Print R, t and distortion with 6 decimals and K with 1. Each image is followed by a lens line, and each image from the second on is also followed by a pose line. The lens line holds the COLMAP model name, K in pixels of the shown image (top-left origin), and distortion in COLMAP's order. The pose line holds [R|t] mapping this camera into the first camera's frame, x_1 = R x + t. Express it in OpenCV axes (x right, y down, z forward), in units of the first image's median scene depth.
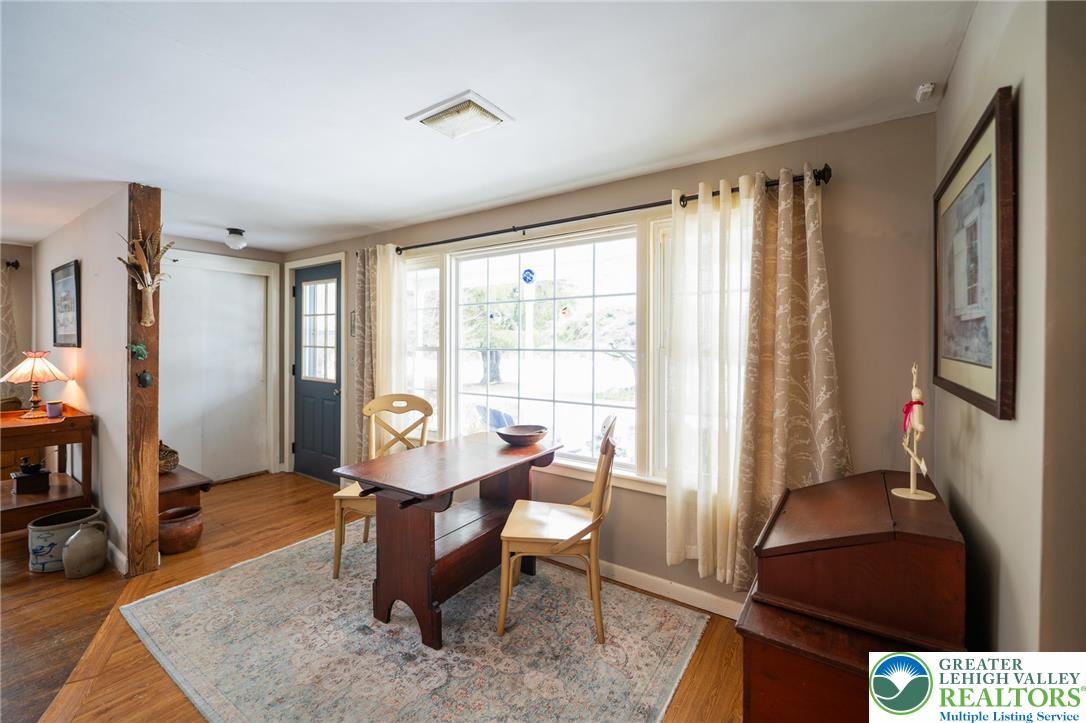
lens RADIAL K [[444.2, 0, 563.3], [0, 444.2, 333.6], [0, 0, 1]] dist [0.000336, -0.000043]
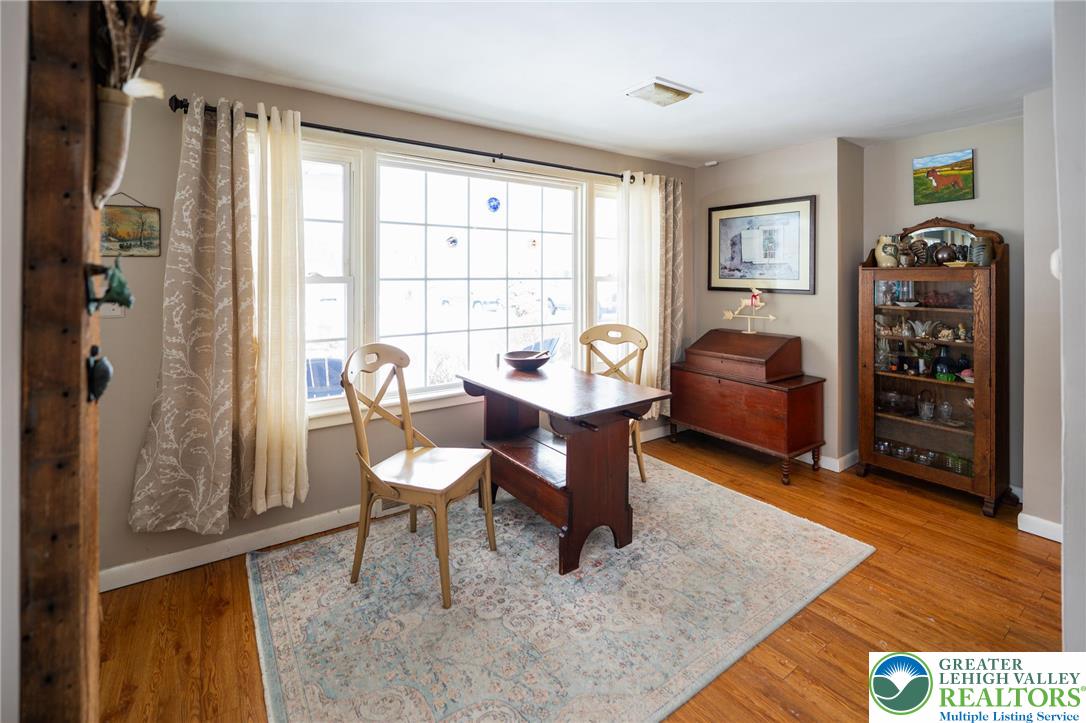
lens RADIAL K [[466.7, 0, 510.3], [0, 466.7, 266.6], [0, 0, 1]] dist [-0.002144, -0.000221]
pose [[0.404026, 0.030067, 0.914253, -1.118216], [-0.003861, 0.999507, -0.031164, 0.046339], [-0.914739, 0.009061, 0.403943, 0.600776]]
